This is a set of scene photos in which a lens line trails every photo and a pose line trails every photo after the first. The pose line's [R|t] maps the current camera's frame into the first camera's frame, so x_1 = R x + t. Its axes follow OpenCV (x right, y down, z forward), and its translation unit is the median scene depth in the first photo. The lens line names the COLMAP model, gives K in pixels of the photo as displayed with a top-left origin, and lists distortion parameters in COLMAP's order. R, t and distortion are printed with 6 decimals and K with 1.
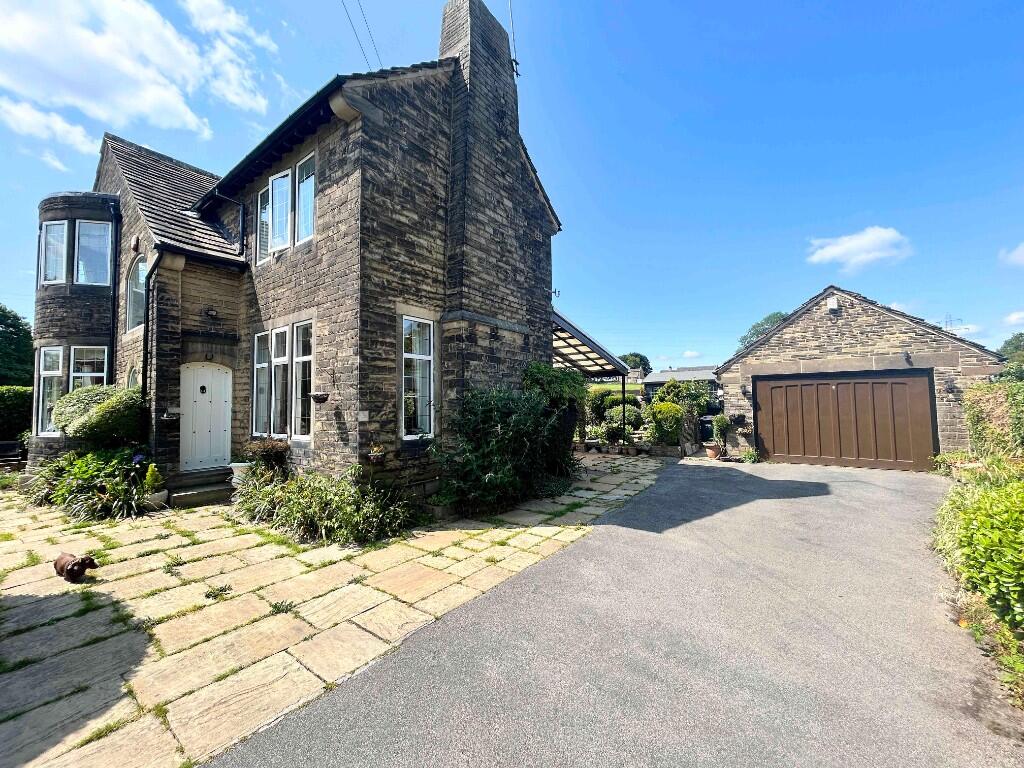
lens RADIAL K [[410.4, 0, 511.7], [0, 410.4, 381.0], [0, 0, 1]] dist [0.001604, 0.000207]
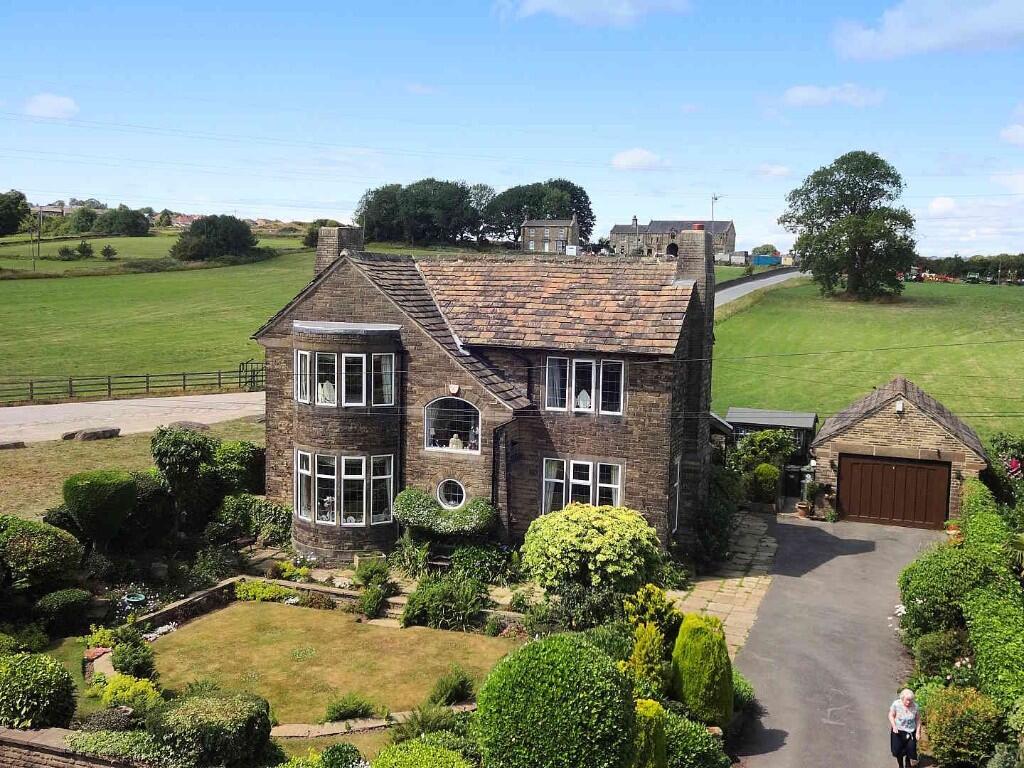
lens RADIAL K [[1047.3, 0, 510.7], [0, 1047.3, 385.2], [0, 0, 1]] dist [0.020222, 0.000000]
pose [[0.962271, 0.005934, 0.272029, -1.337620], [-0.050898, 0.986040, 0.158538, -0.723407], [-0.267291, -0.166402, 0.949140, -1.854720]]
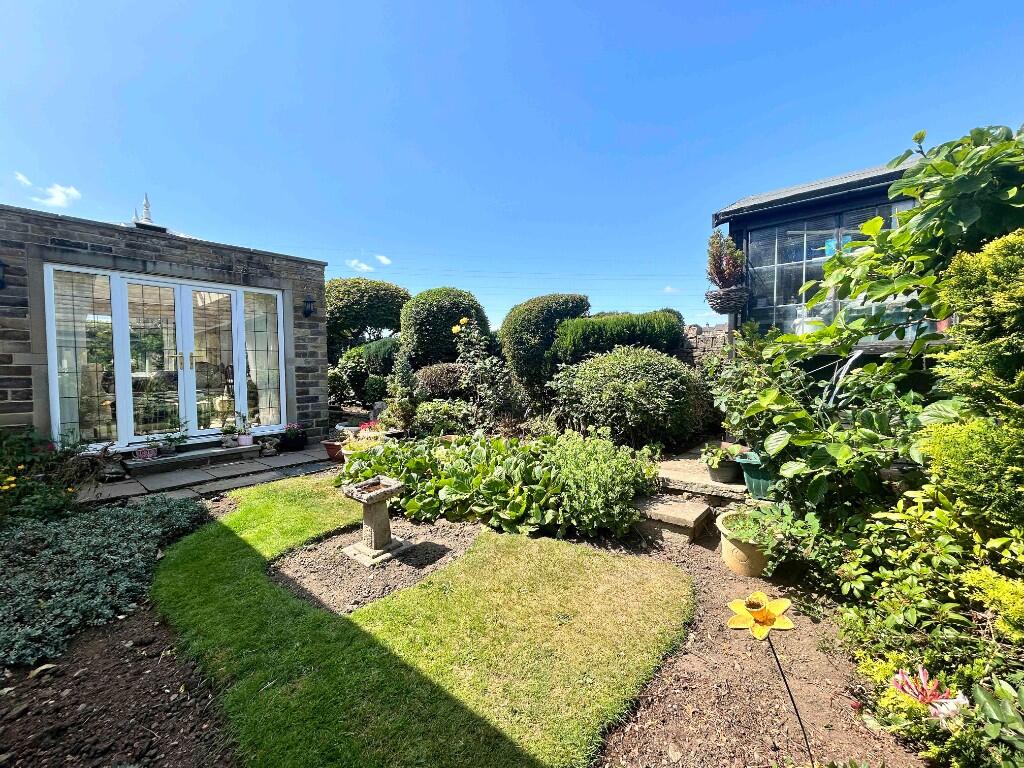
lens RADIAL K [[410.4, 0, 515.7], [0, 410.4, 380.8], [0, 0, 1]] dist [0.001604, 0.000207]
pose [[0.998396, -0.000828, -0.056609, 0.404443], [0.005812, 0.996110, 0.087923, 0.103787], [0.056316, -0.088111, 0.994517, 1.374727]]
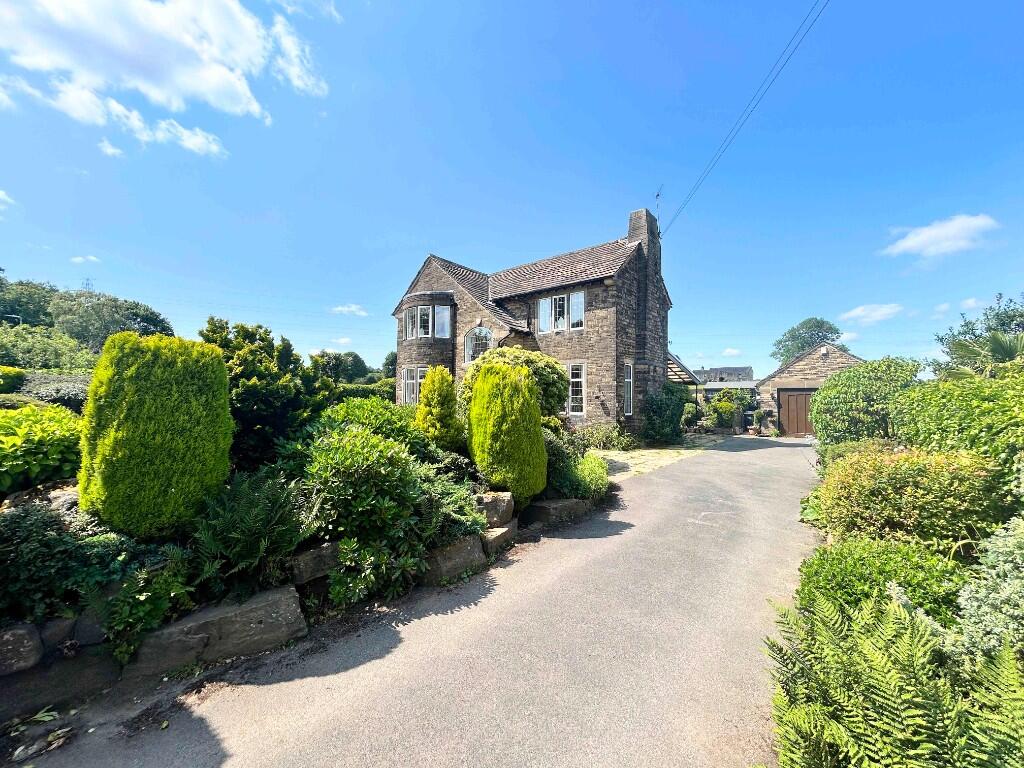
lens RADIAL K [[410.4, 0, 513.8], [0, 410.4, 383.4], [0, 0, 1]] dist [0.001604, 0.000207]
pose [[0.998092, 0.021790, -0.057774, -0.481523], [-0.020862, 0.999644, 0.016619, -0.043170], [0.058116, -0.015382, 0.998191, -0.896698]]
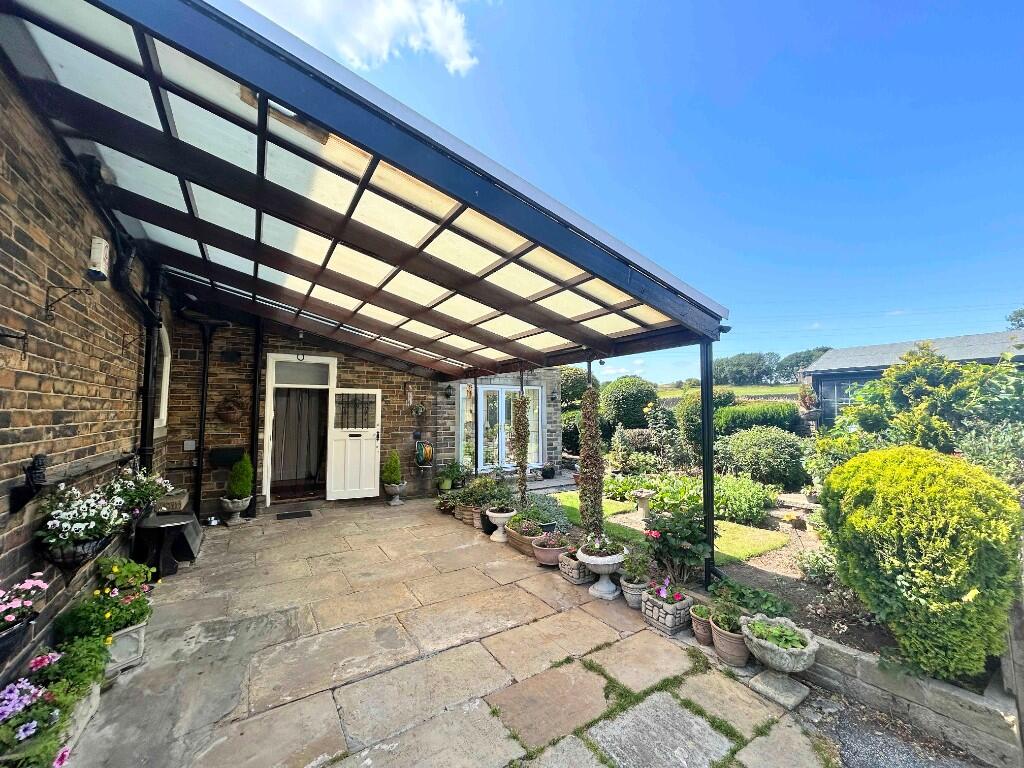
lens RADIAL K [[410.4, 0, 514.4], [0, 410.4, 382.3], [0, 0, 1]] dist [0.001604, 0.000207]
pose [[0.936016, -0.019186, -0.351435, 0.337145], [0.015528, 0.999792, -0.013224, 0.022943], [0.351616, 0.006921, 0.936119, 0.929771]]
